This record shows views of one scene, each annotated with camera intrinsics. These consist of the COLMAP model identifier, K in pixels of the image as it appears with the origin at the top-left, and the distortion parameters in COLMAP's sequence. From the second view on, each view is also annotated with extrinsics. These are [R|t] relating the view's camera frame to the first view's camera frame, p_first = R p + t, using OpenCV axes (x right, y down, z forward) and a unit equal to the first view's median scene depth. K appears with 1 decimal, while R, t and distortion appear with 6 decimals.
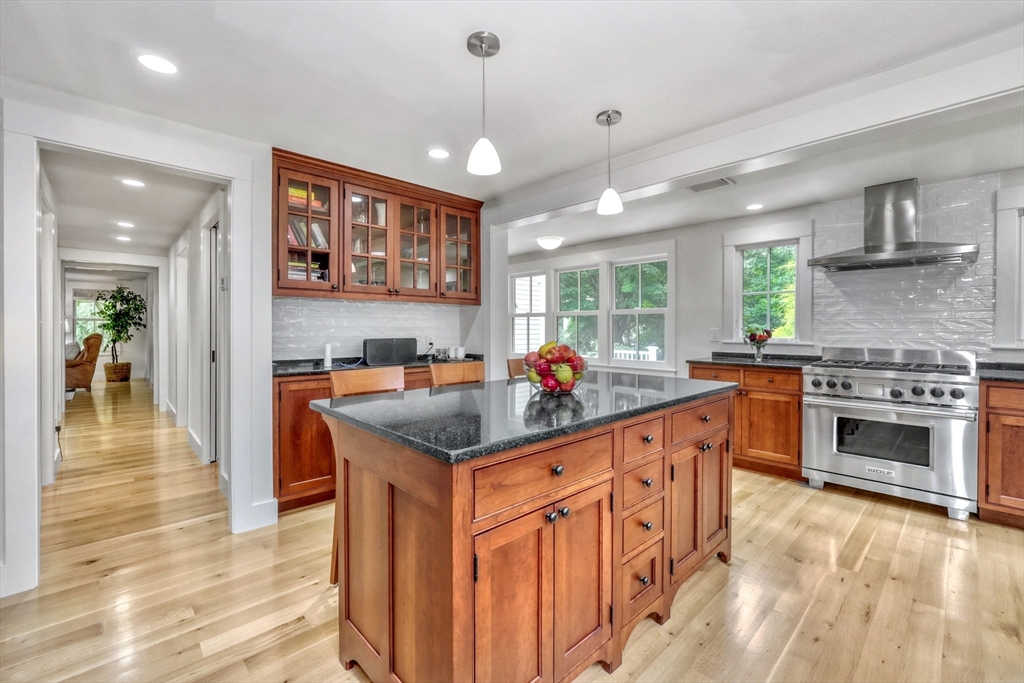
lens RADIAL K [[442.0, 0, 516.9], [0, 442.0, 336.2], [0, 0, 1]] dist [-0.001438, 0.000069]
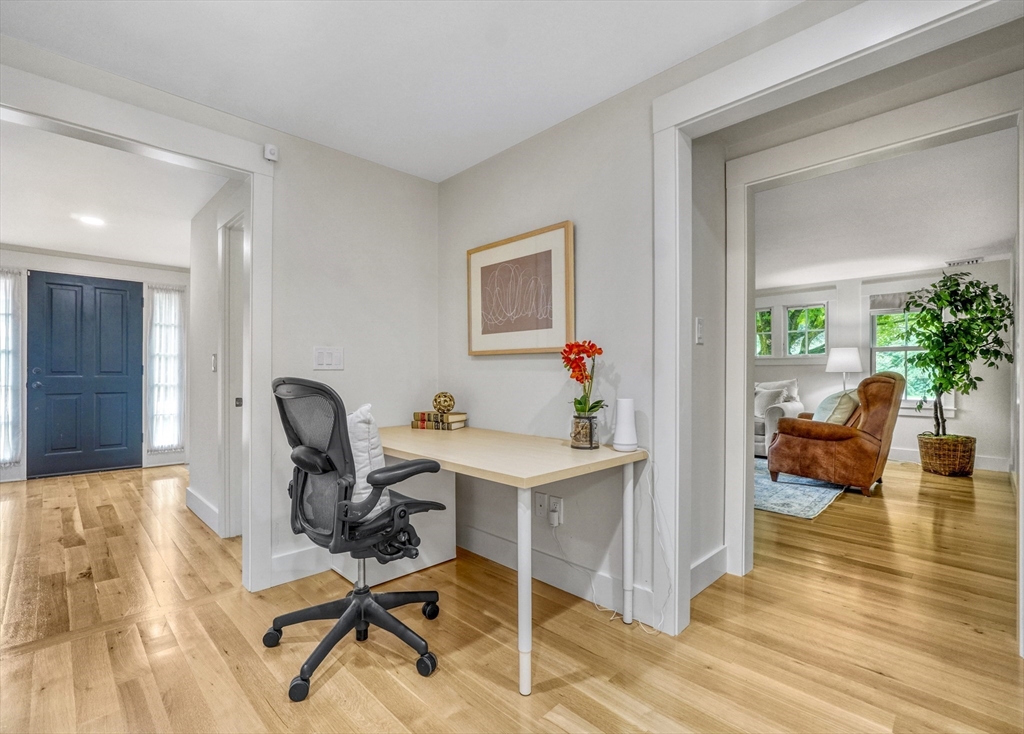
lens RADIAL K [[464.7, 0, 512.7], [0, 464.7, 371.7], [0, 0, 1]] dist [-0.001300, -0.000213]
pose [[0.025874, -0.005107, -0.999652, -0.413371], [-0.016676, 0.999846, -0.005539, 0.001937], [0.999526, 0.016813, 0.025785, 0.517872]]
